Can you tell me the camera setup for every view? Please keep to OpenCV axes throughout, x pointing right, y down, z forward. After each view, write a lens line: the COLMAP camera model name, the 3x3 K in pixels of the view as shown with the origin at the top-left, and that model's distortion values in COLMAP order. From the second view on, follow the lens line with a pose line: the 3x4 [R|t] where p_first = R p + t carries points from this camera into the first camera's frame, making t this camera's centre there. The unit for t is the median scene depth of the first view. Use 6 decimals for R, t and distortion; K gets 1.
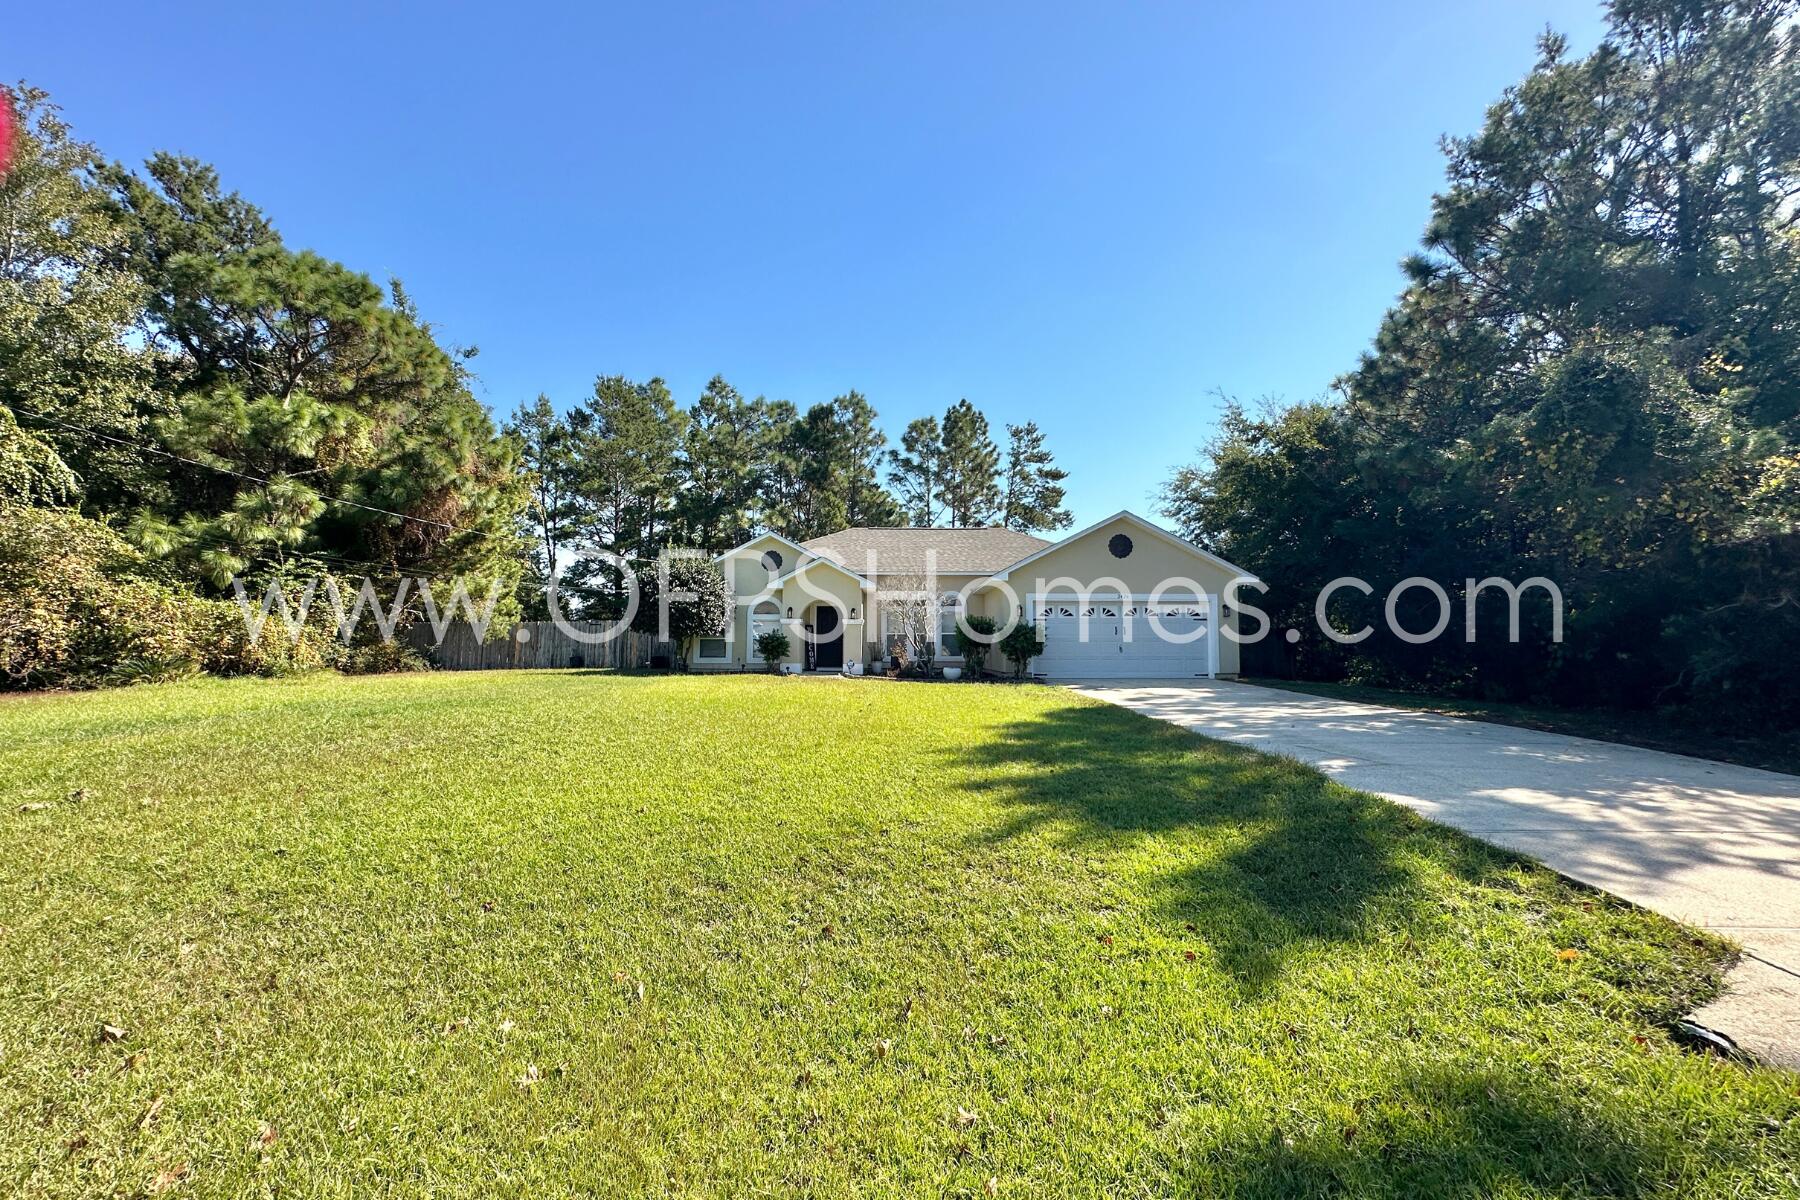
lens RADIAL K [[747.0, 0, 903.0], [0, 747.0, 600.3], [0, 0, 1]] dist [-0.001655, 0.000718]
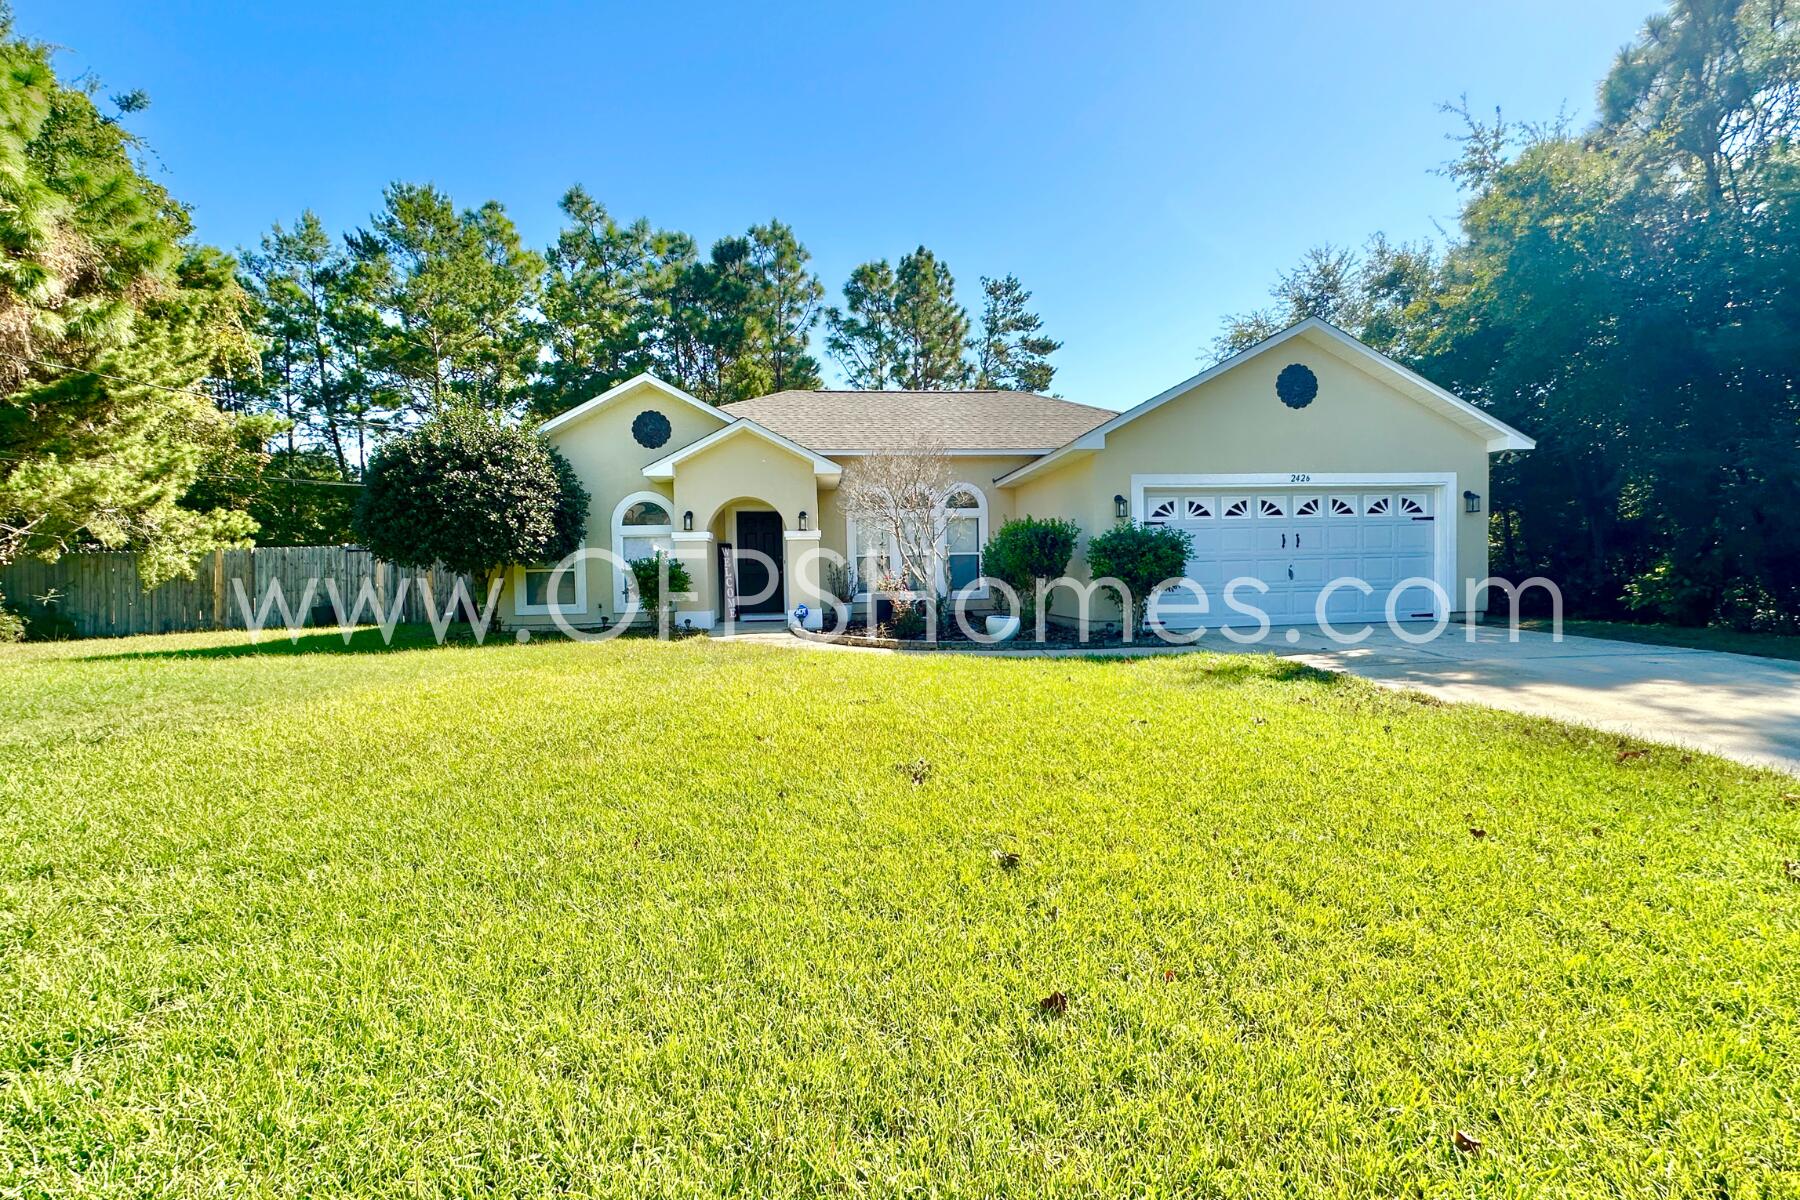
lens RADIAL K [[747.0, 0, 894.8], [0, 747.0, 599.1], [0, 0, 1]] dist [-0.001655, 0.000718]
pose [[0.995077, -0.025856, 0.095673, -0.030105], [0.016201, 0.994820, 0.100352, 0.011732], [-0.097773, -0.098308, 0.990341, 0.242343]]
